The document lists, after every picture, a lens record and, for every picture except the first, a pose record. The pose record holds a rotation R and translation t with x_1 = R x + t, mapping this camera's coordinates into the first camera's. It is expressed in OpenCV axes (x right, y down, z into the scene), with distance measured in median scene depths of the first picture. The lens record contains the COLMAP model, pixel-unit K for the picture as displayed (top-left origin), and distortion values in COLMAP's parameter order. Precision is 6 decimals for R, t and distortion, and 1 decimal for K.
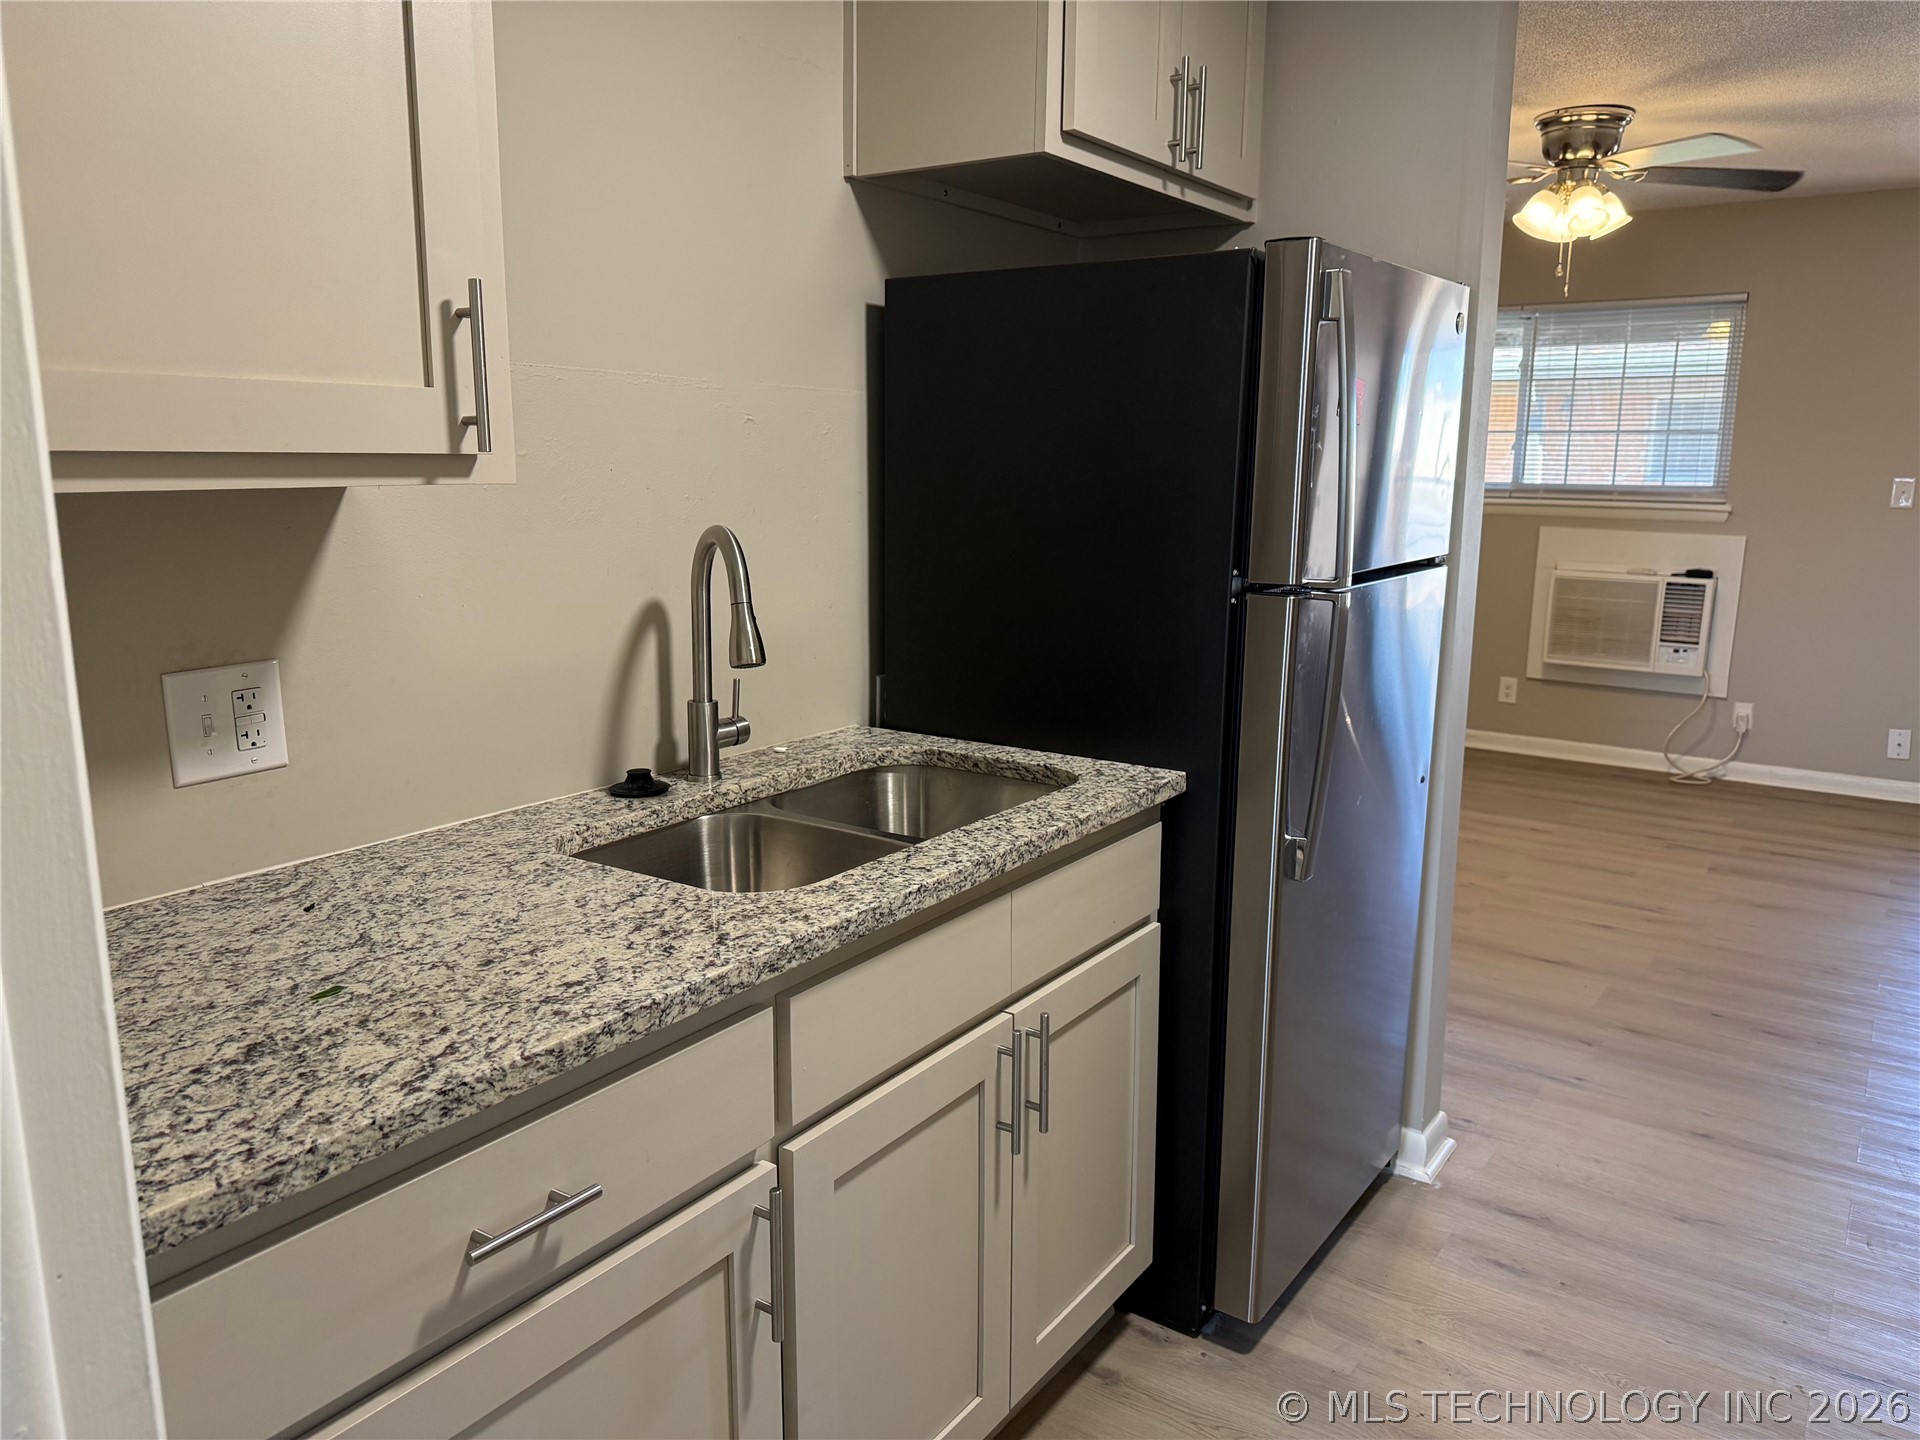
lens RADIAL K [[1347.7, 0, 968.5], [0, 1347.7, 710.0], [0, 0, 1]] dist [0.070934, -0.094235]
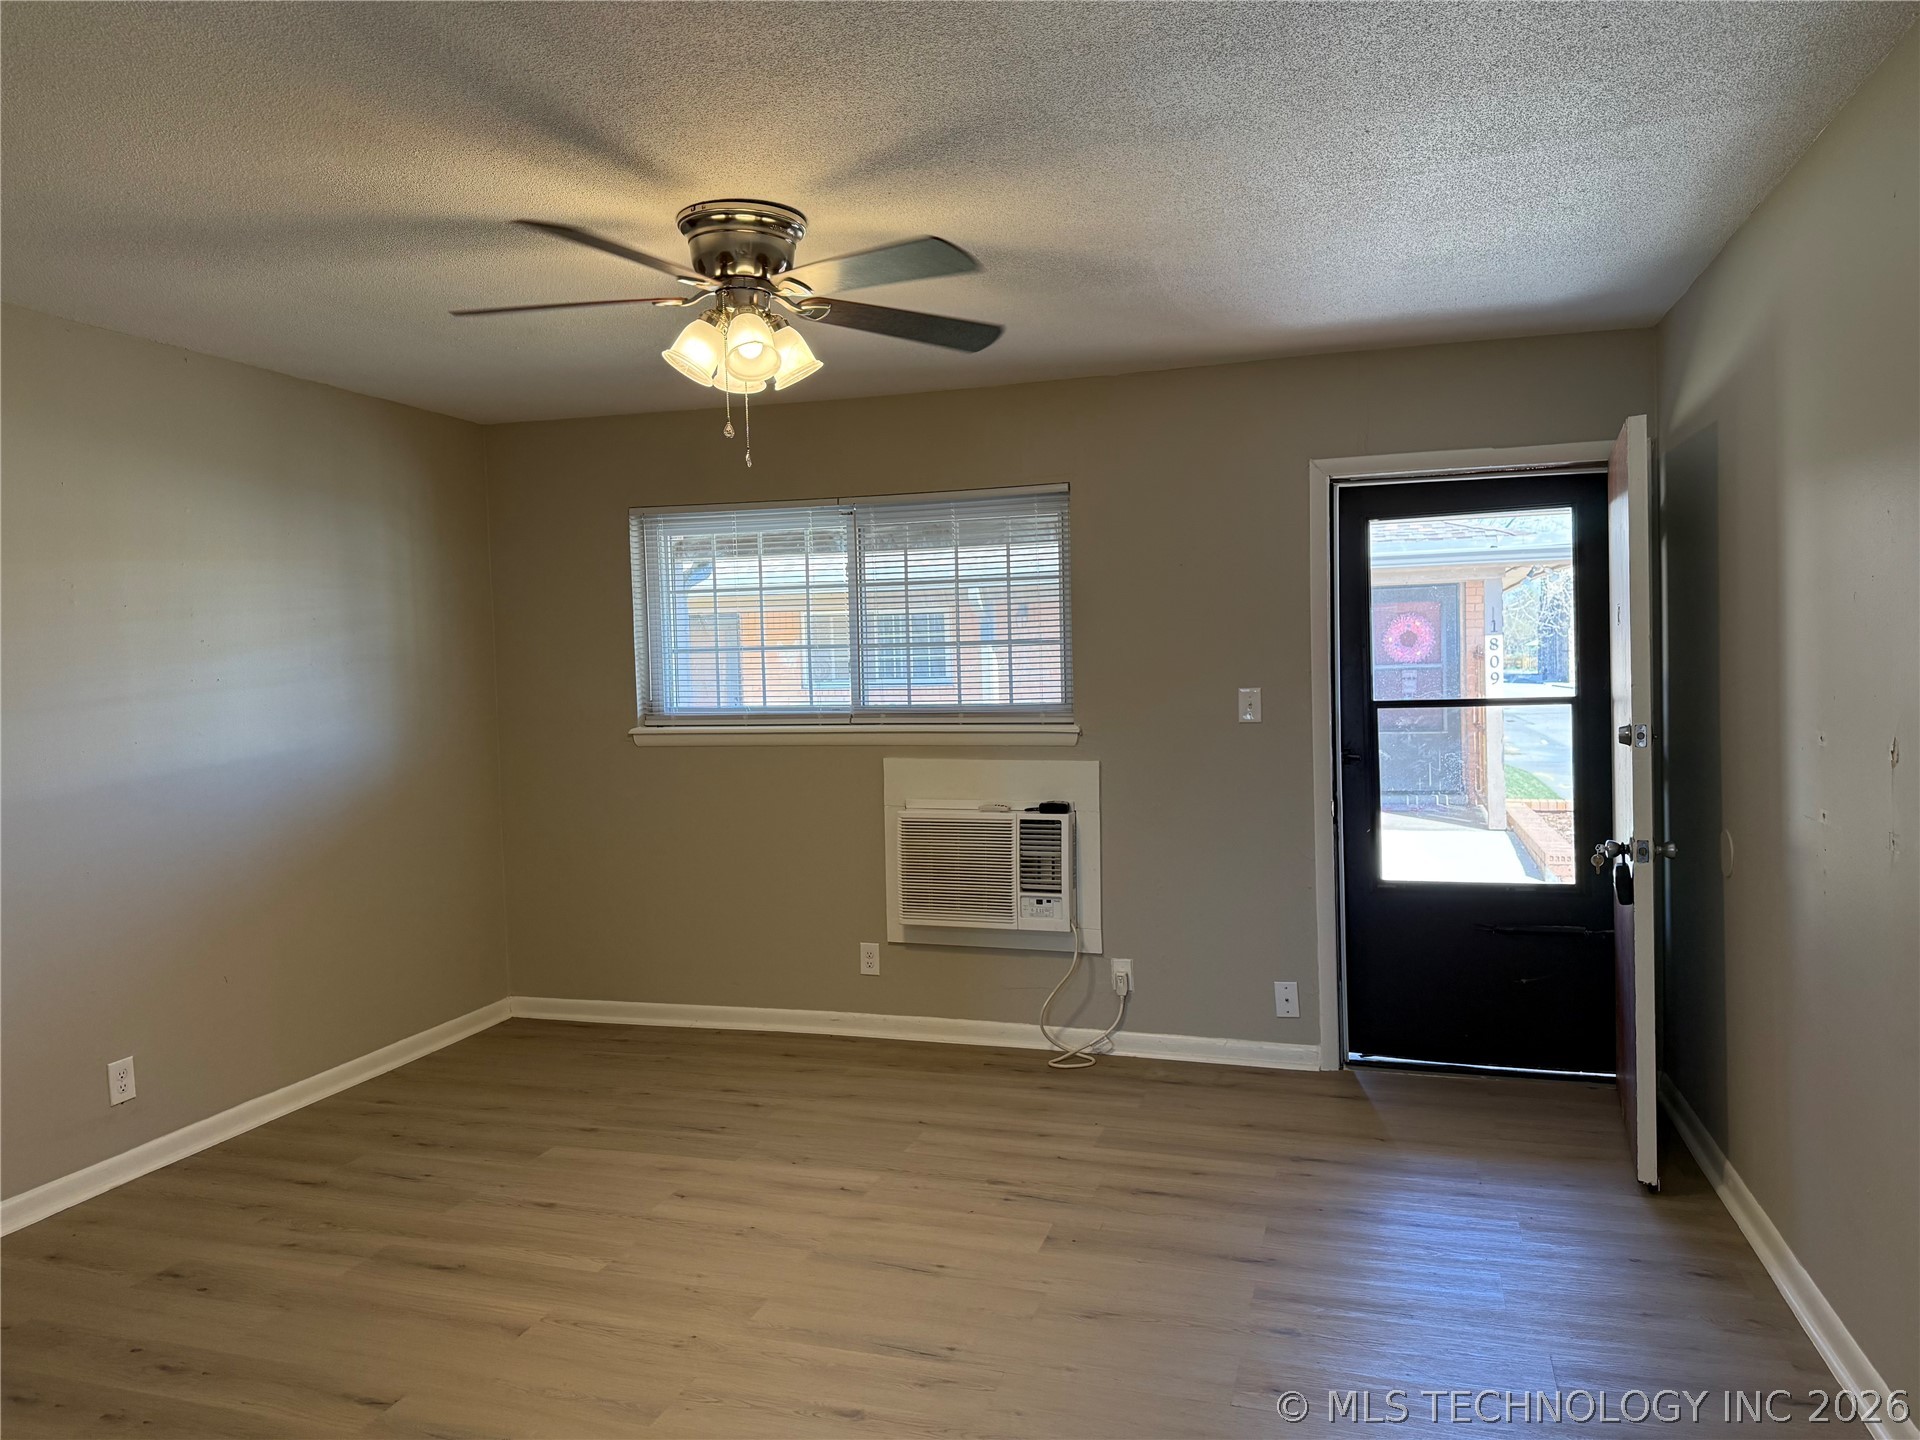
lens RADIAL K [[1335.5, 0, 957.0], [0, 1335.5, 708.3], [0, 0, 1]] dist [0.064689, -0.094622]
pose [[0.953376, -0.040663, 0.299034, 0.603447], [0.084995, 0.986949, -0.136774, -0.134786], [-0.289570, 0.155813, 0.944390, 0.607305]]
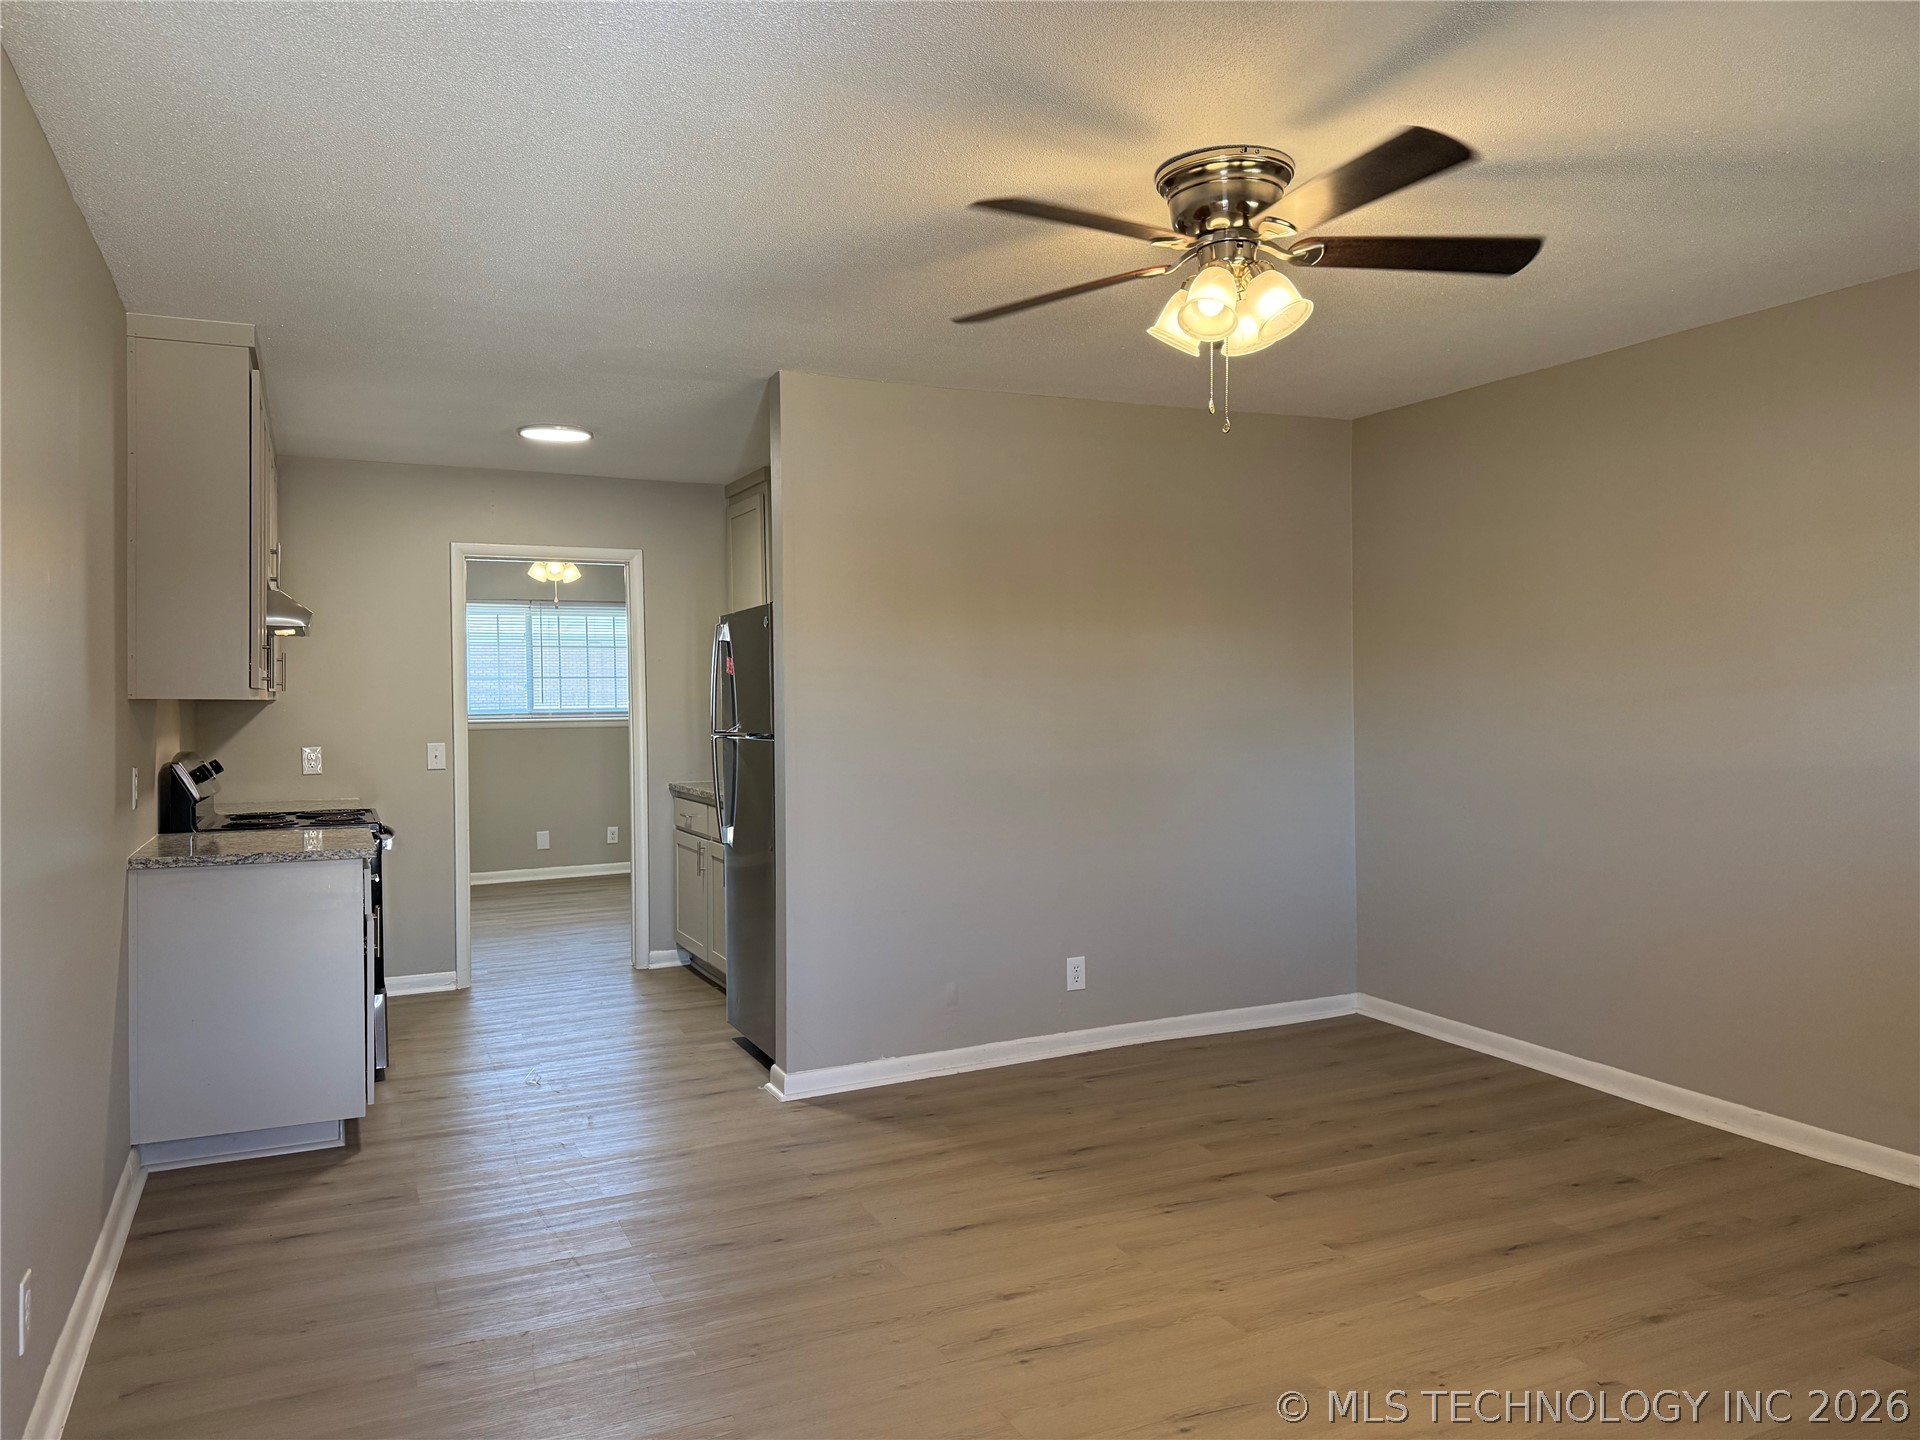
lens RADIAL K [[1332.8, 0, 960.0], [0, 1332.8, 720.0], [0, 0, 1]] dist [0.069438, -0.094162]
pose [[-0.494603, 0.009989, -0.869062, 1.979925], [-0.157850, 0.982271, 0.101126, -0.388099], [0.854665, 0.187199, -0.484257, 2.268363]]
